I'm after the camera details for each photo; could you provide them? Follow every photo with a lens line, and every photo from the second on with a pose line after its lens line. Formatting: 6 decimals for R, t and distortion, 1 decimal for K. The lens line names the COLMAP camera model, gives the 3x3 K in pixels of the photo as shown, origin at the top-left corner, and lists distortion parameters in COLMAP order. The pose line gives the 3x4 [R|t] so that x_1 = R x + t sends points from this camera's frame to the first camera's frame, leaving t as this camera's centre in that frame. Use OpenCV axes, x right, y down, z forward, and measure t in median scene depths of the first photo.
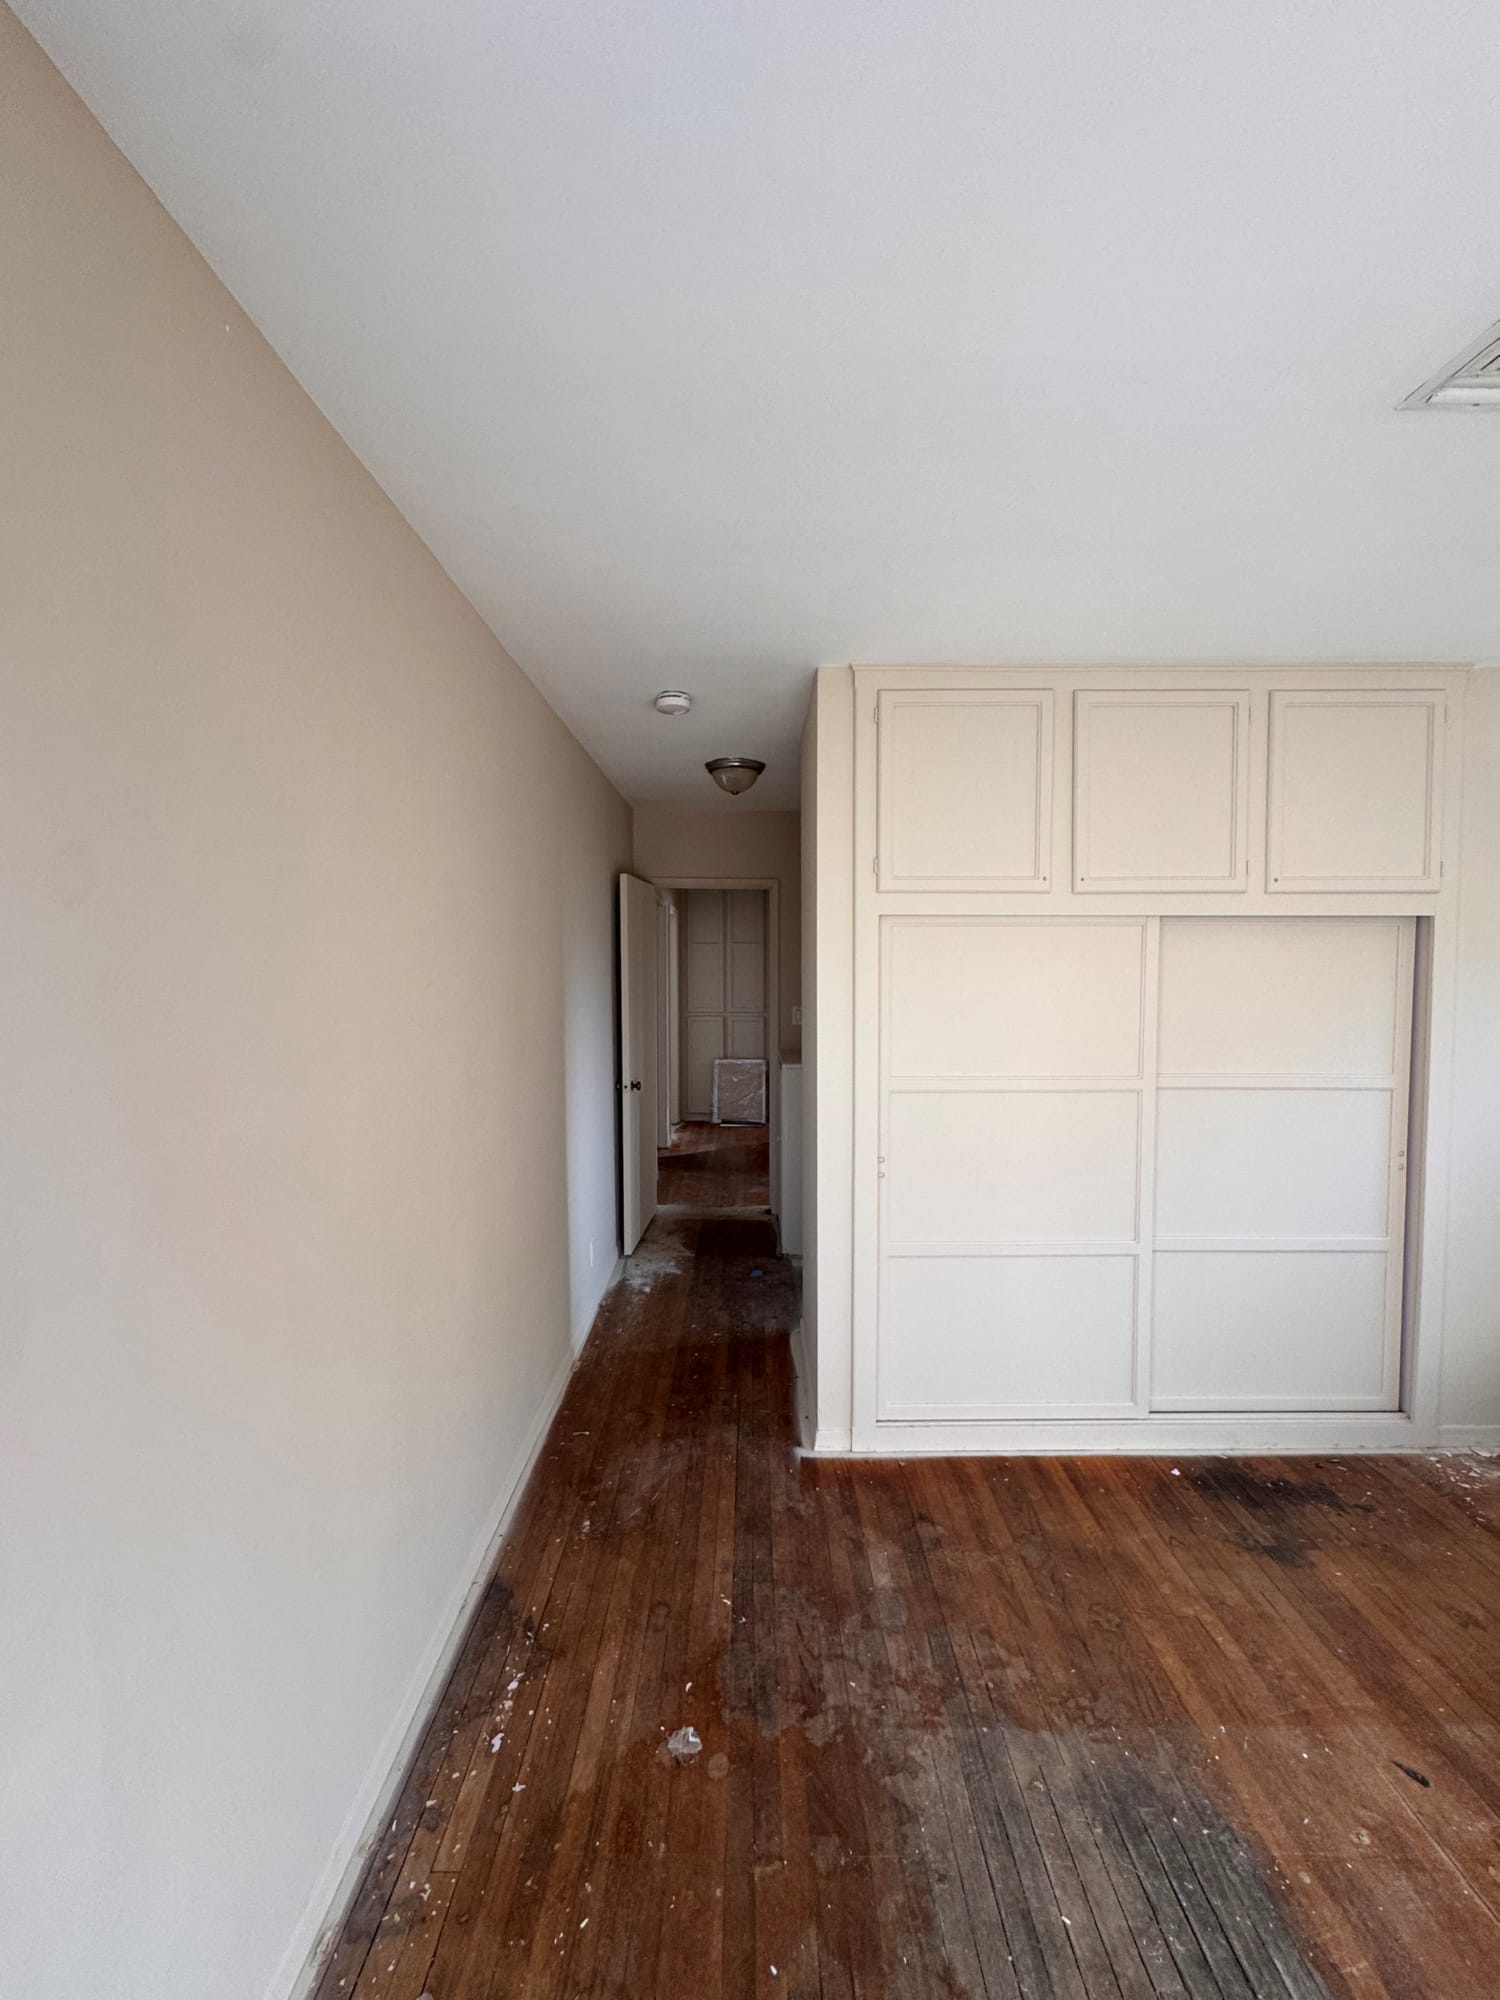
lens RADIAL K [[800.3, 0, 750.0], [0, 800.3, 1000.0], [0, 0, 1]] dist [-0.000841, -0.000893]
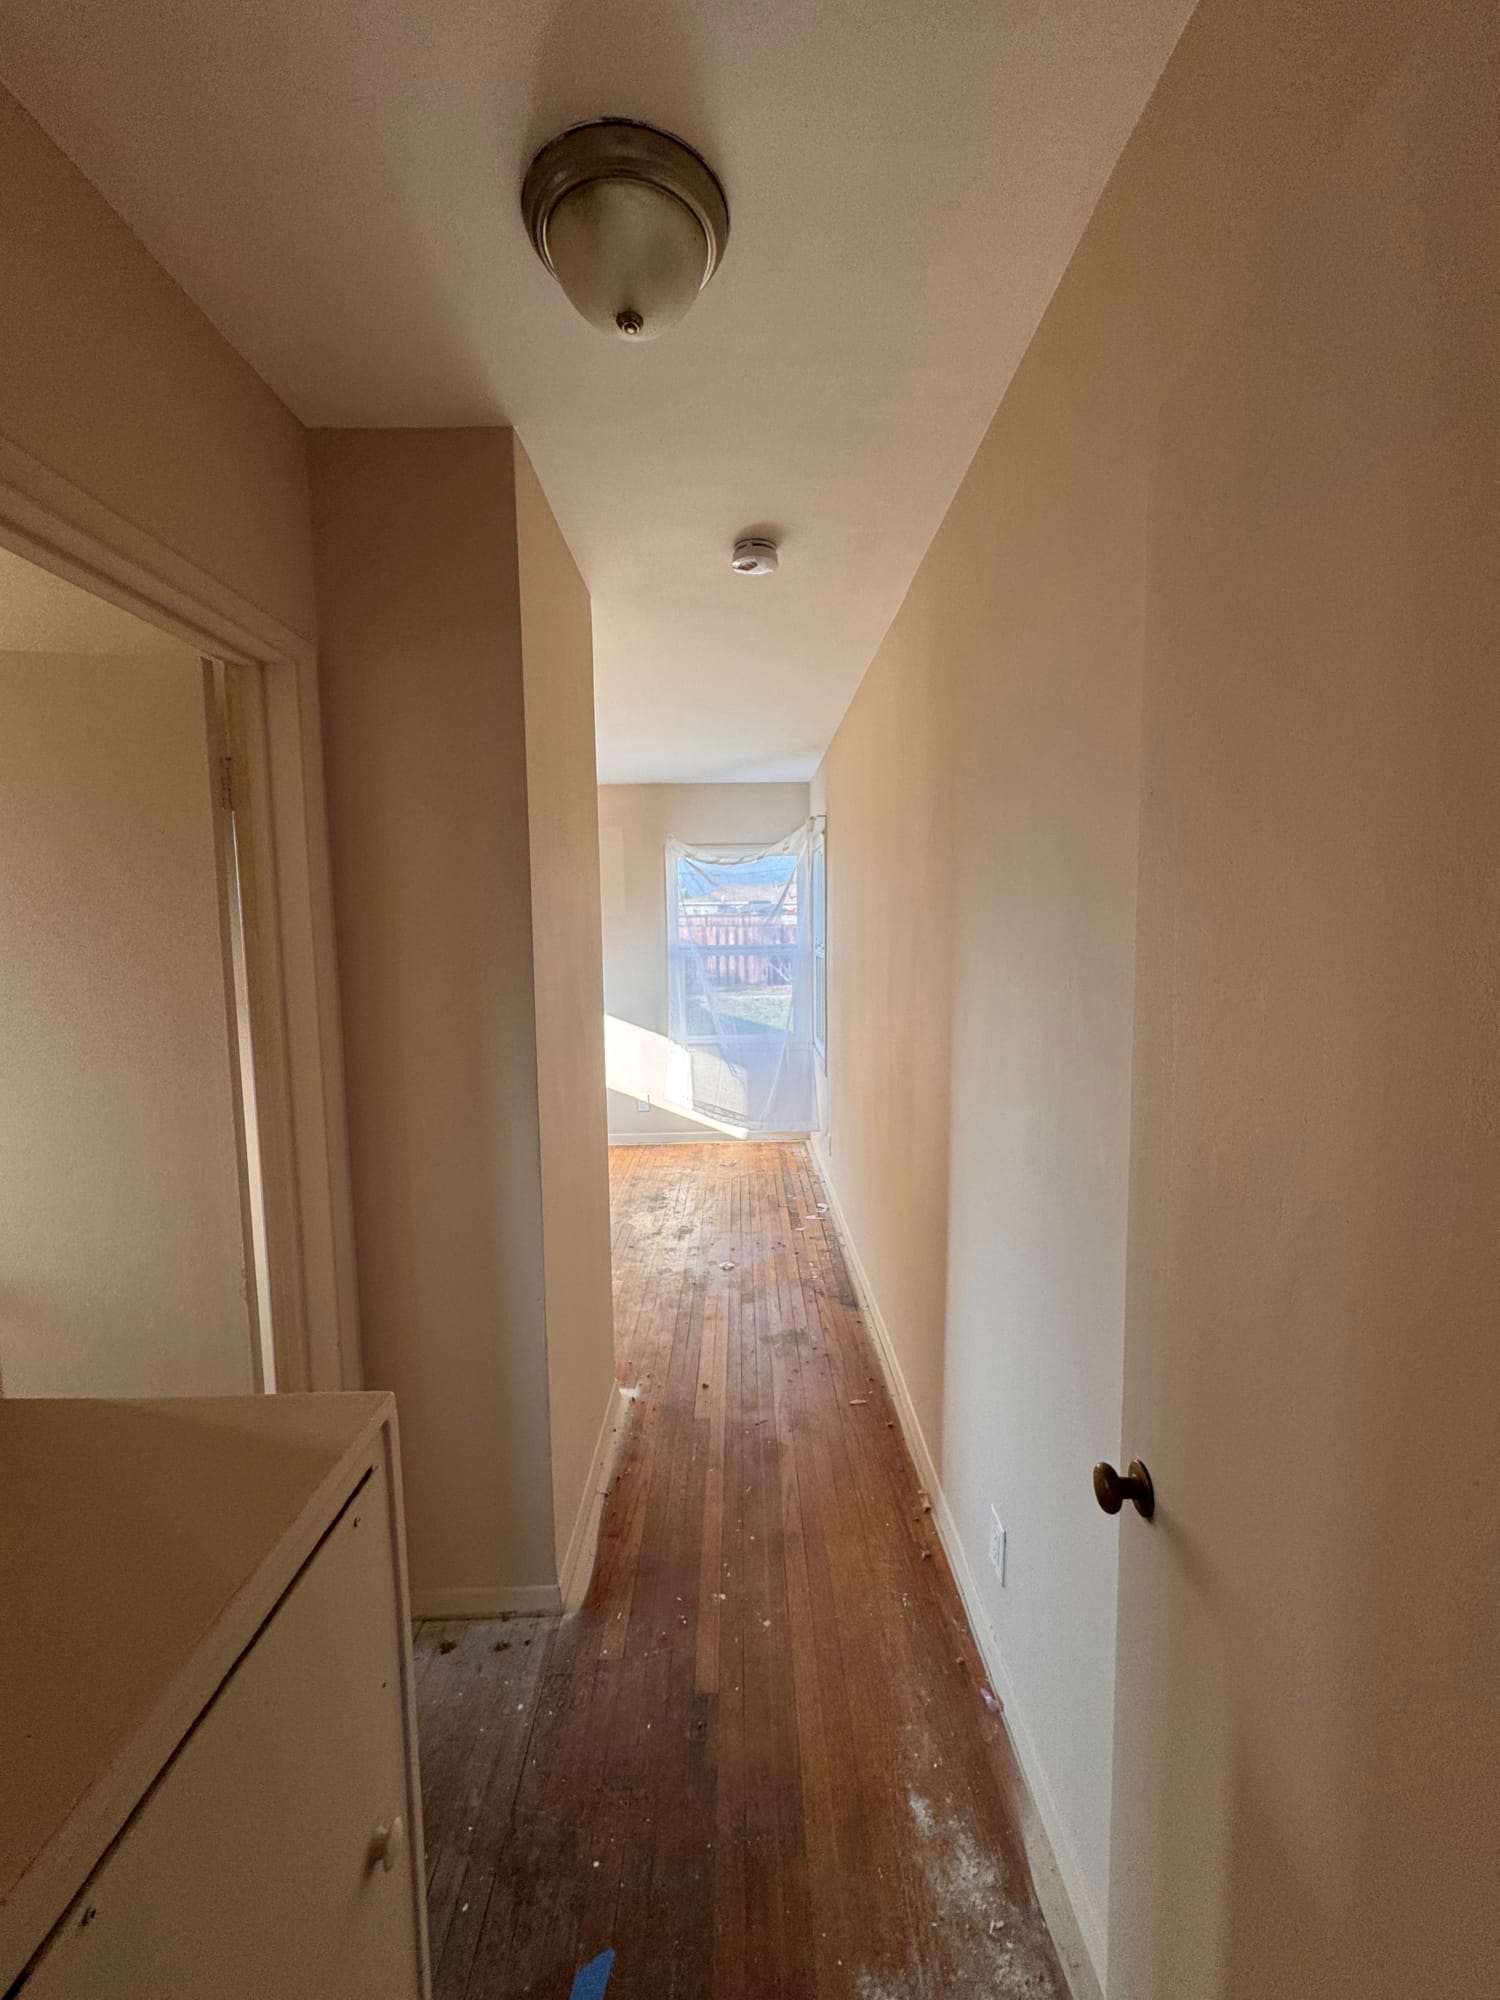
lens RADIAL K [[800.3, 0, 750.0], [0, 800.3, 1000.0], [0, 0, 1]] dist [-0.000841, -0.000893]
pose [[-0.999804, 0.012475, -0.015400, -0.049927], [0.010347, 0.991294, 0.131263, -0.047934], [0.016903, 0.131077, -0.991228, 1.286396]]
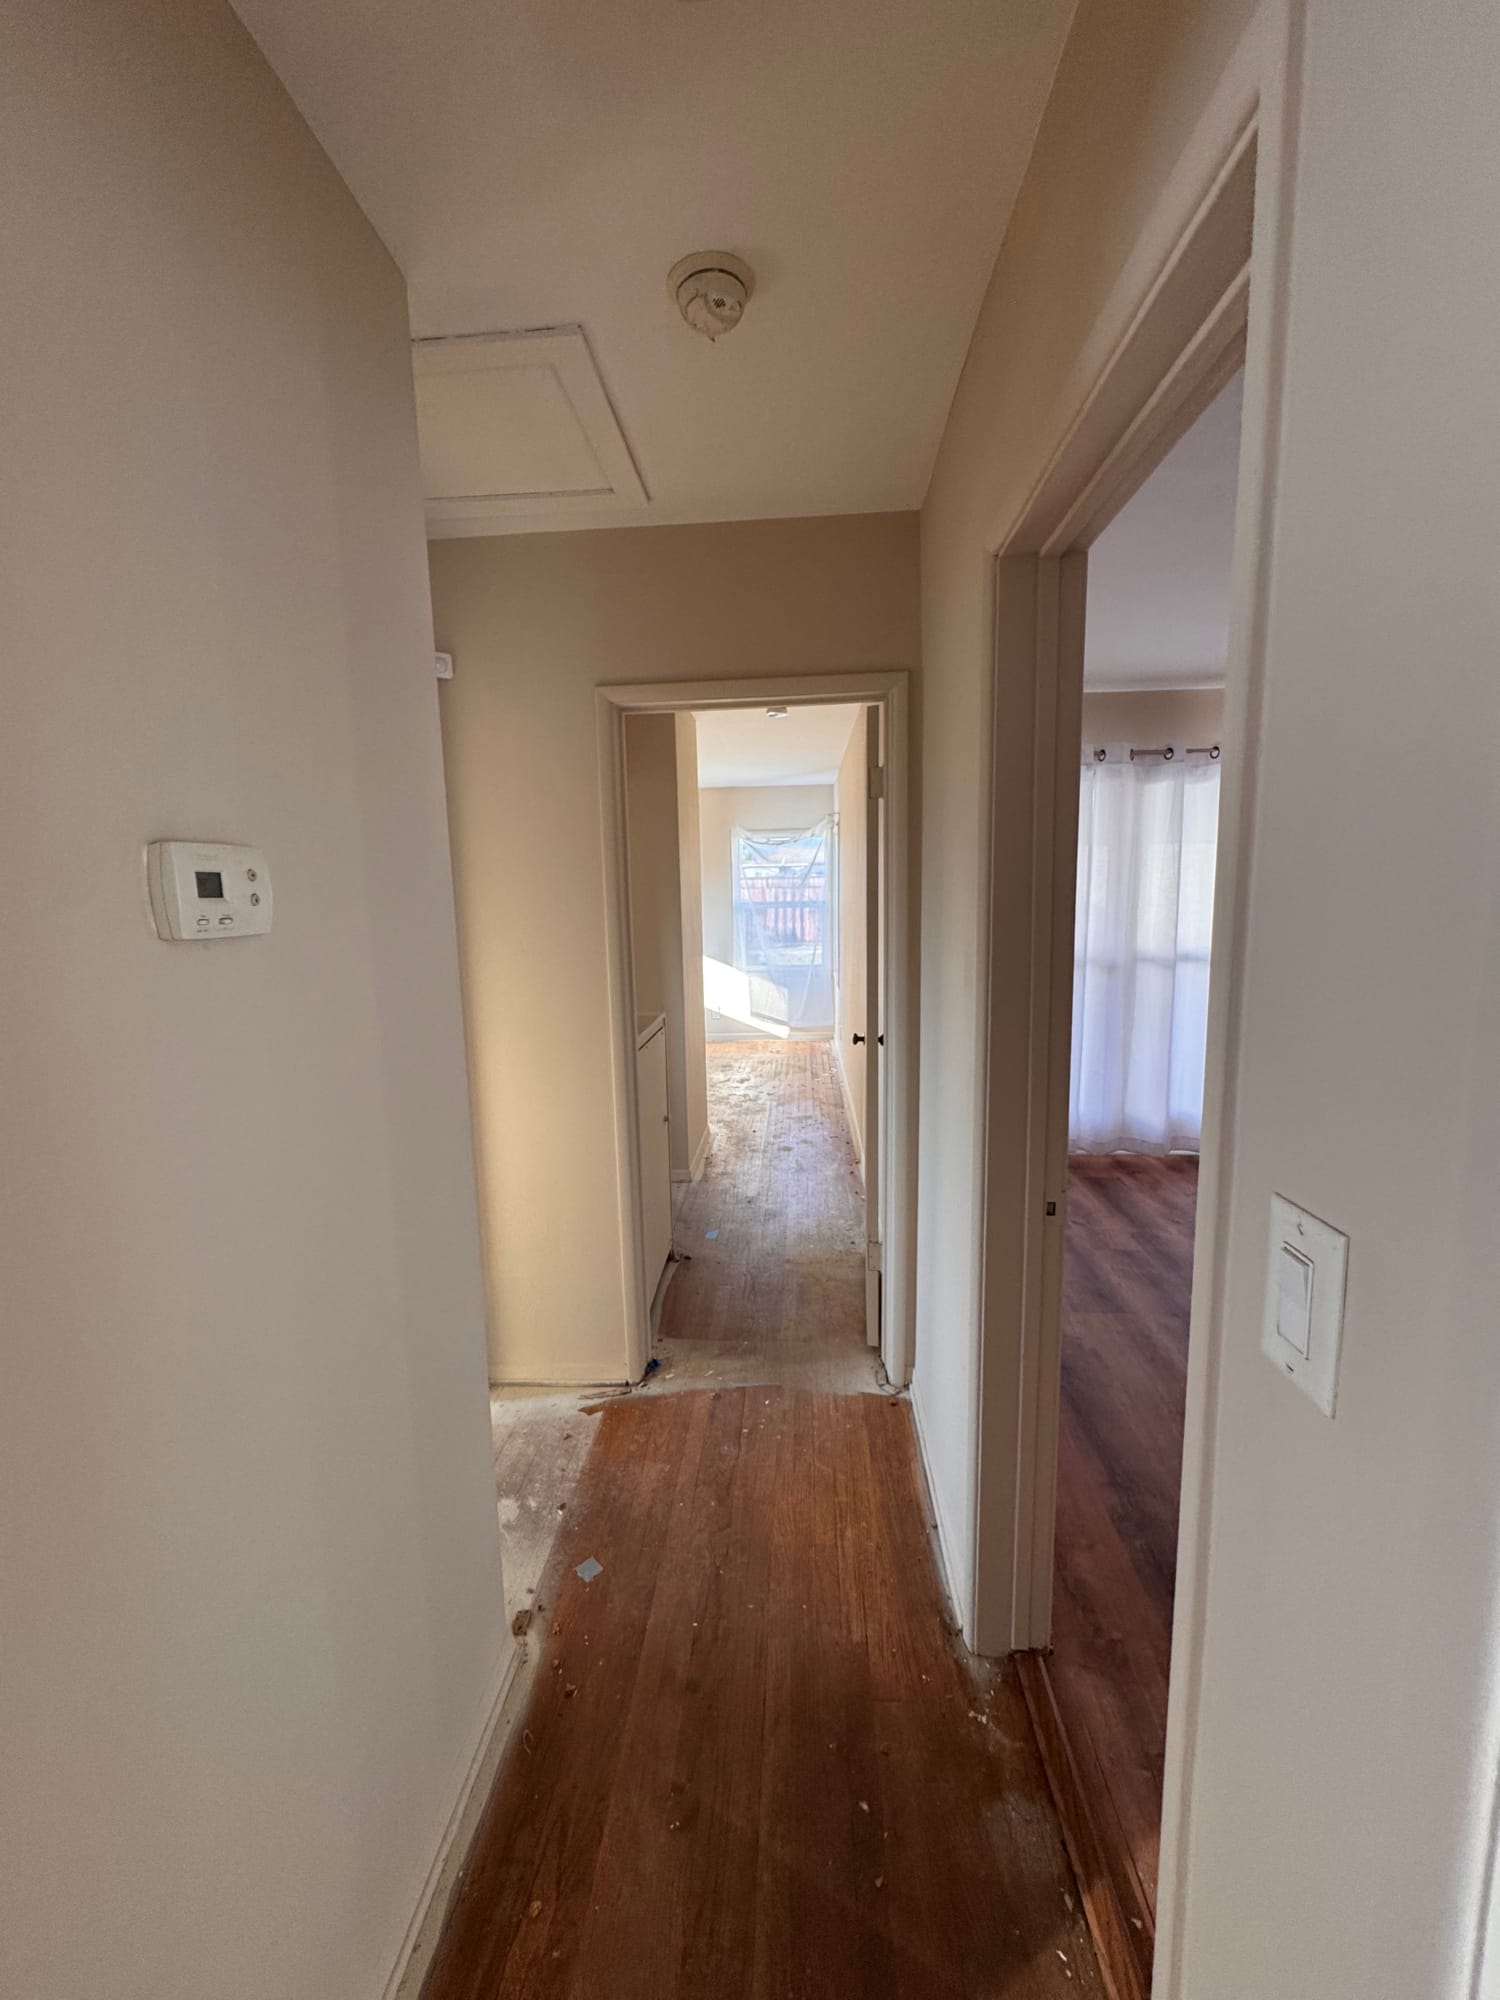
lens RADIAL K [[802.2, 0, 750.0], [0, 802.2, 1000.0], [0, 0, 1]] dist [-0.000249, 0.000085]
pose [[-0.998049, 0.008349, 0.061877, -0.100216], [0.019168, 0.984134, 0.176389, -0.074391], [-0.059422, 0.177231, -0.982374, 1.999331]]
